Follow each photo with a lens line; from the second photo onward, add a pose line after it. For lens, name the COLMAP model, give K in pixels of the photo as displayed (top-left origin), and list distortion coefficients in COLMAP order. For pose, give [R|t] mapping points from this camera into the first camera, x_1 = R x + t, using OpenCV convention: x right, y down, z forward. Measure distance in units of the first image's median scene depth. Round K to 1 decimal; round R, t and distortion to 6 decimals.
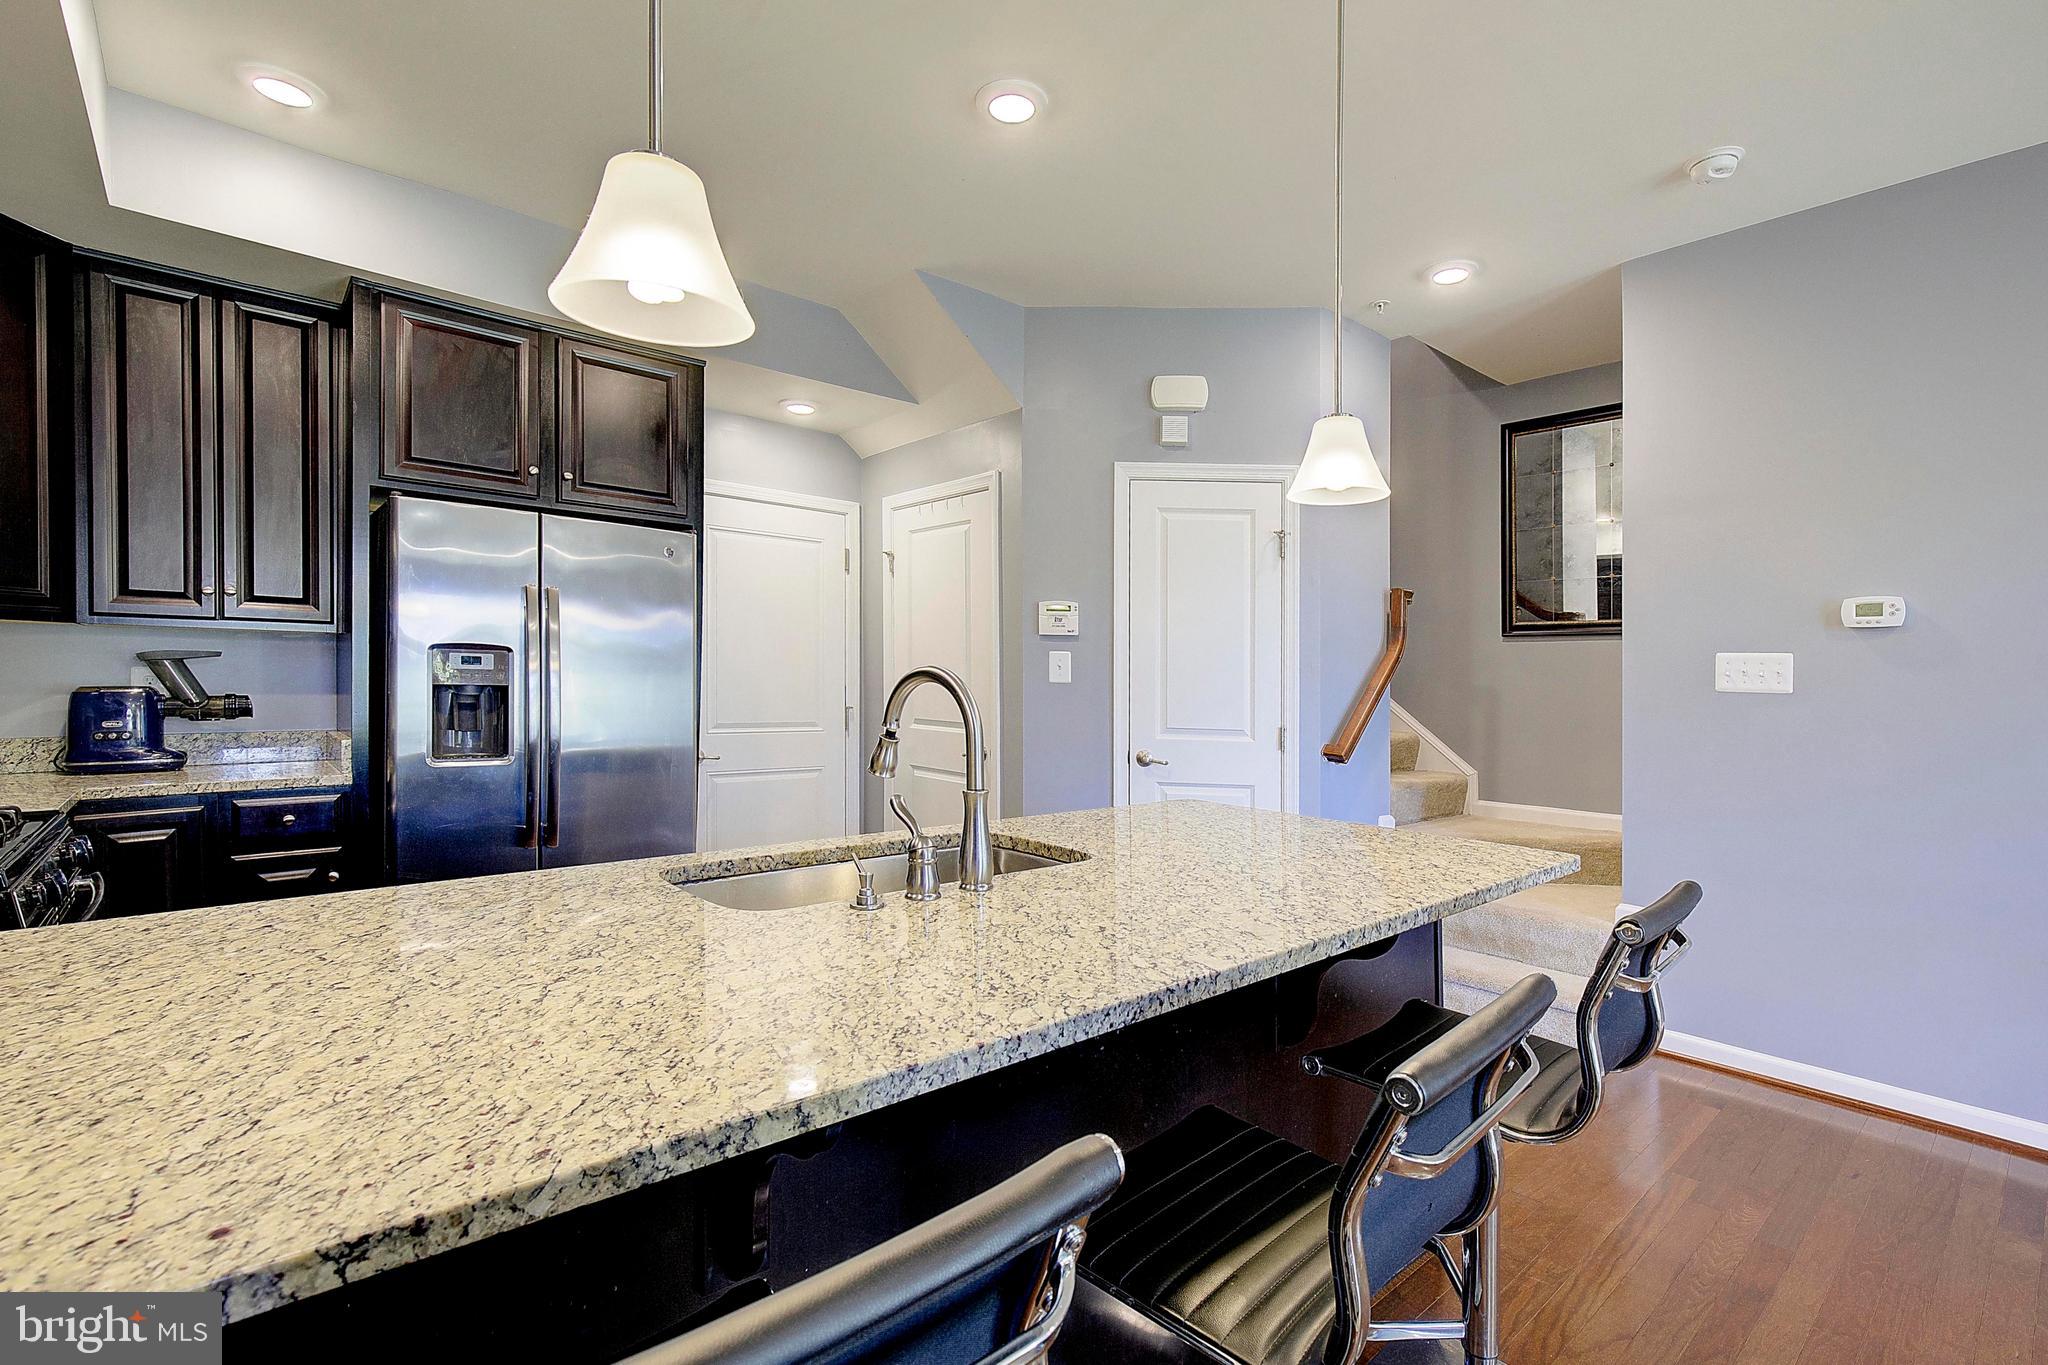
lens RADIAL K [[957.6, 0, 1024.0], [0, 957.6, 682.5], [0, 0, 1]] dist [0.000445, 0.000217]
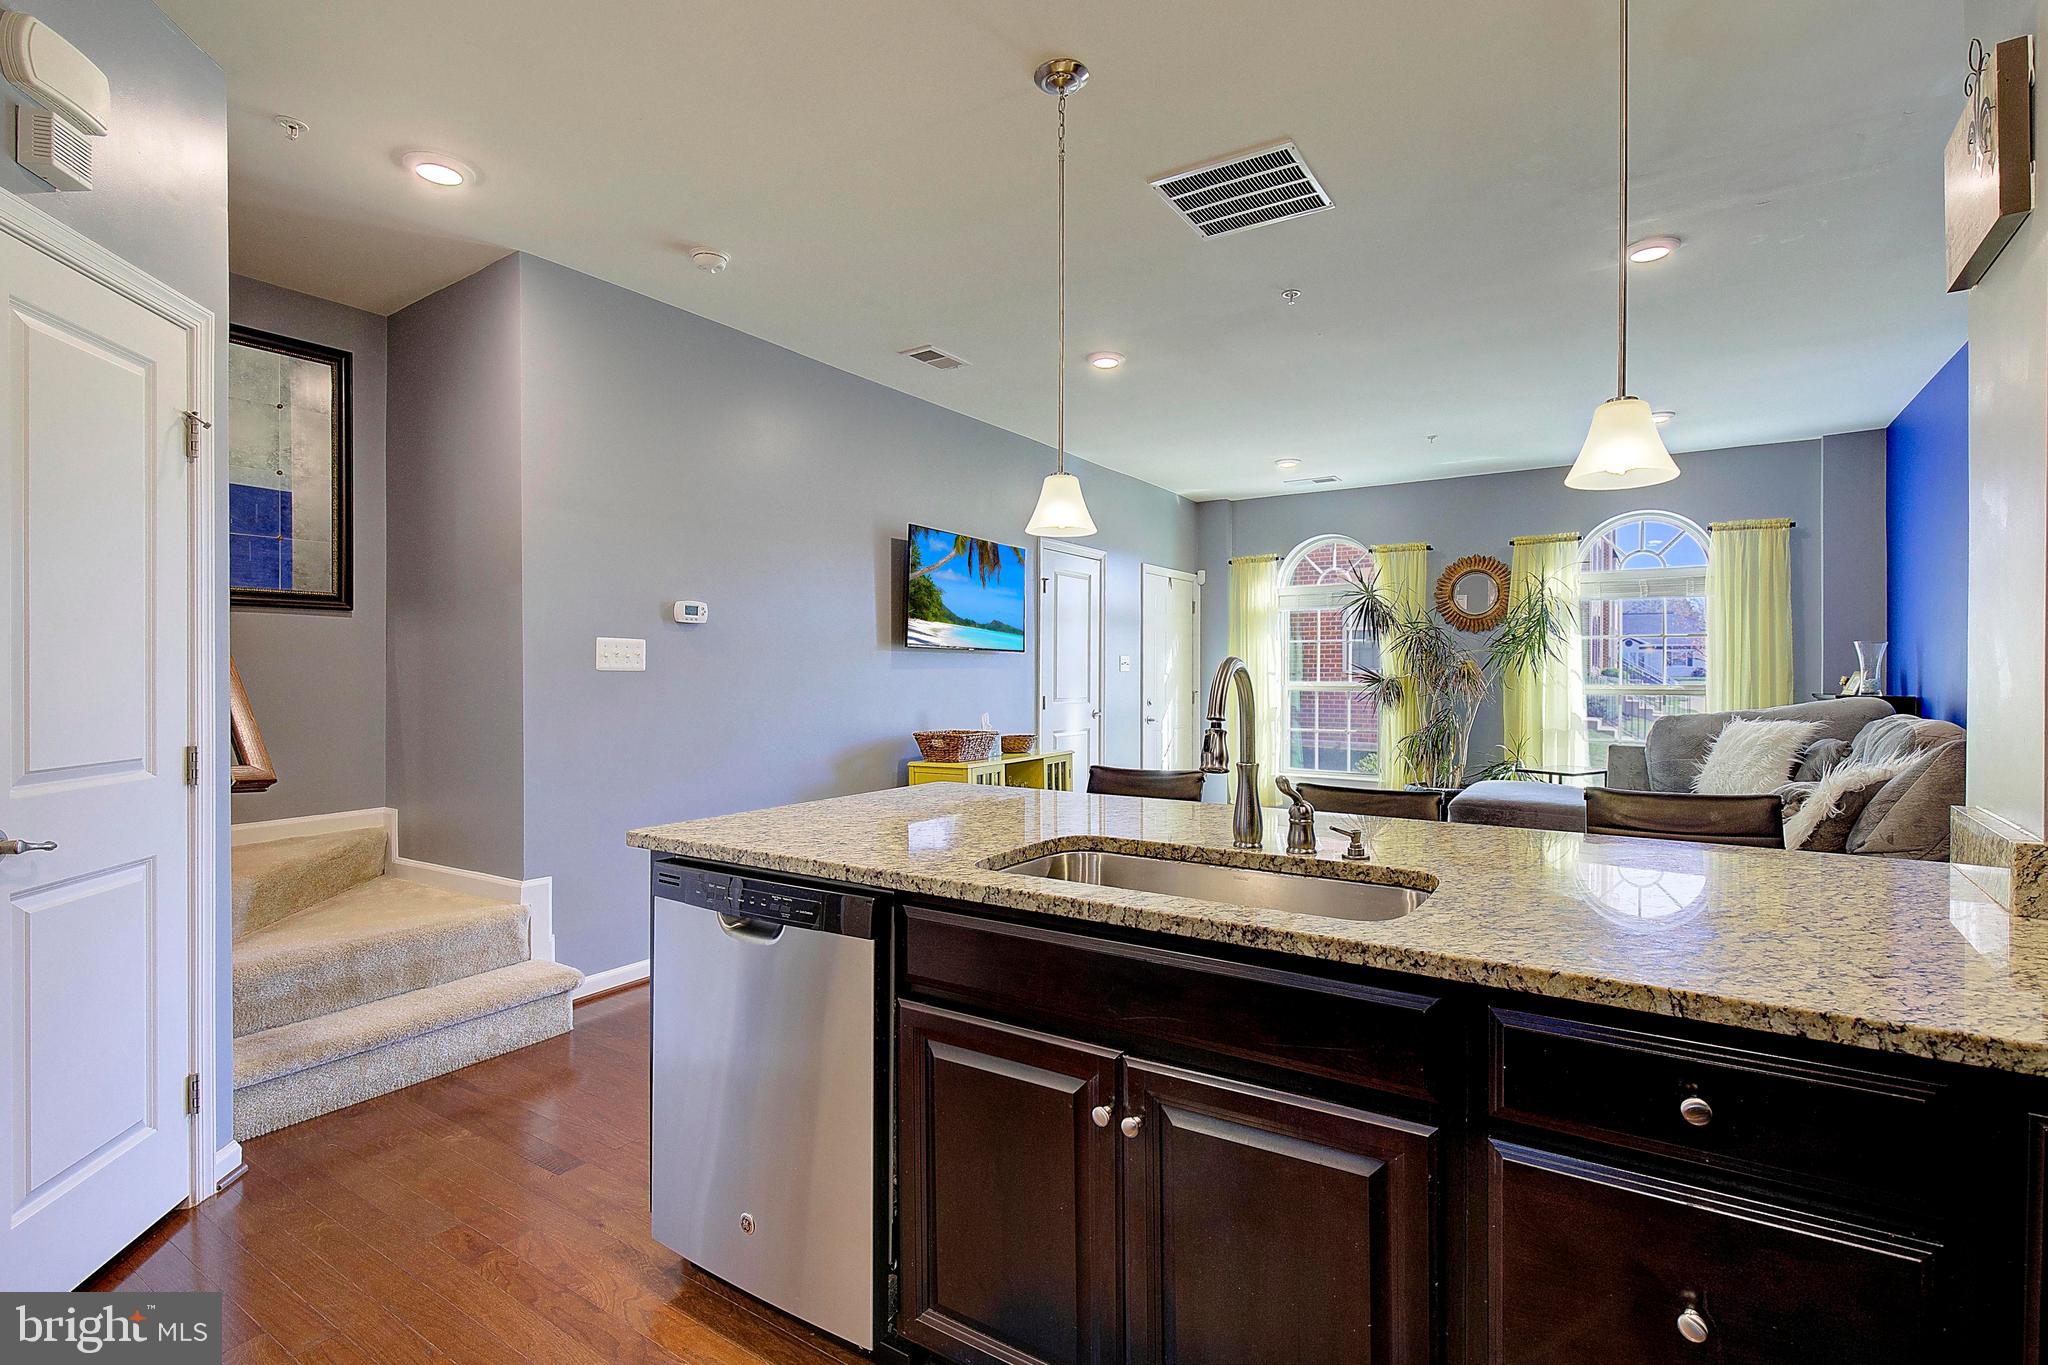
lens RADIAL K [[975.8, 0, 1029.4], [0, 975.8, 693.8], [0, 0, 1]] dist [-0.000737, -0.001147]
pose [[-0.244084, -0.042557, 0.968820, -0.623117], [-0.000093, 0.999038, 0.043861, -0.015609], [-0.969754, 0.010615, -0.243853, 0.837540]]
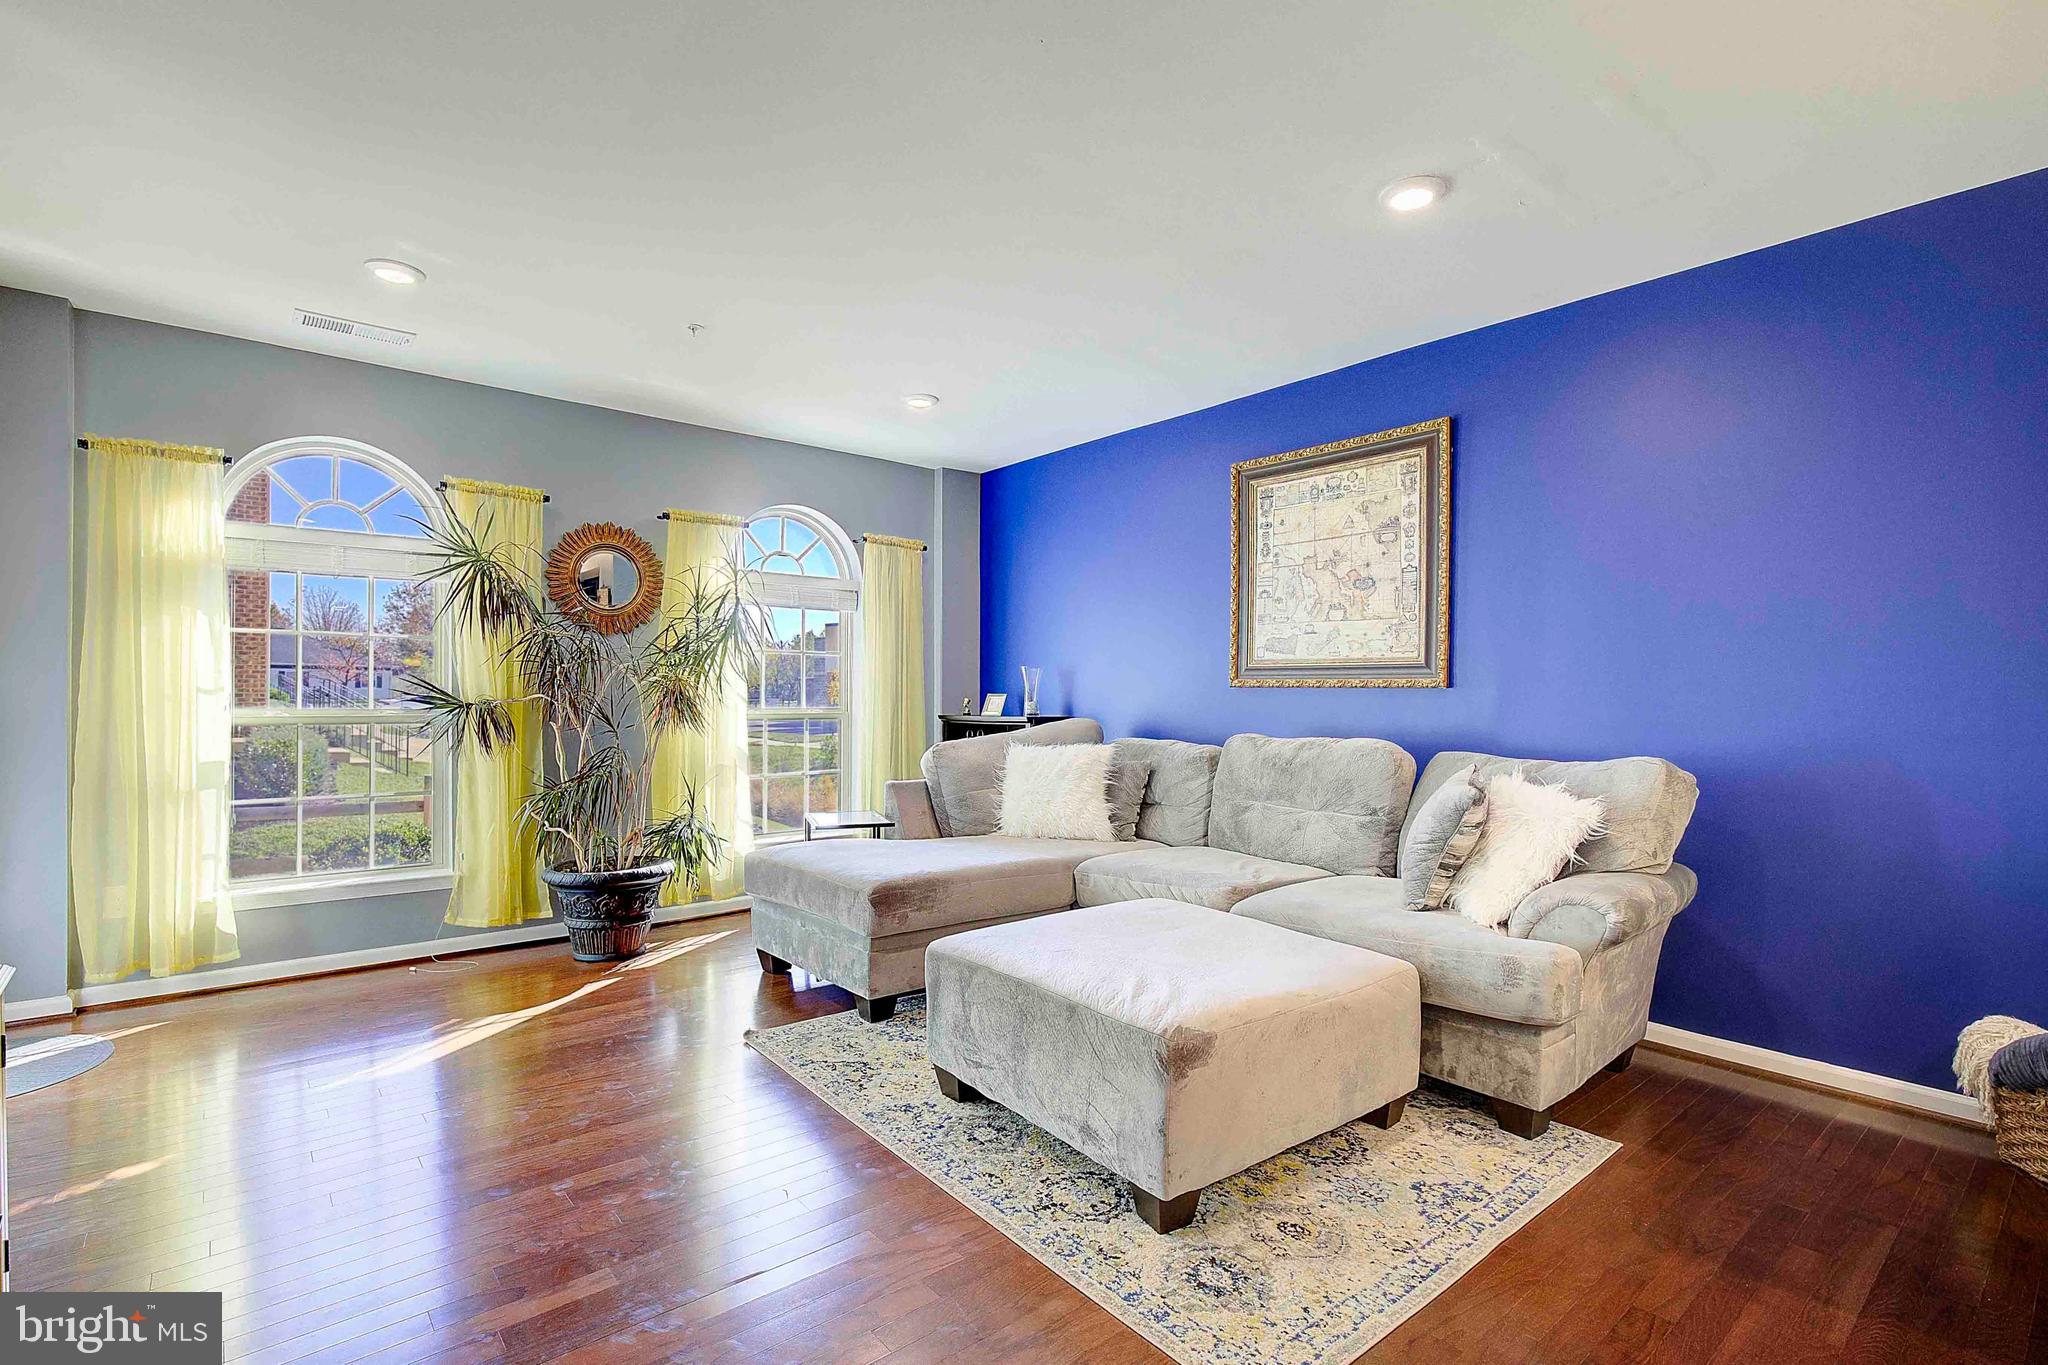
lens RADIAL K [[963.7, 0, 1027.3], [0, 963.7, 689.7], [0, 0, 1]] dist [0.003646, -0.000482]
pose [[-0.998741, -0.027043, 0.042261, 0.665360], [-0.026997, 0.999634, 0.001657, 0.011130], [-0.042291, 0.000514, -0.999105, 0.805940]]
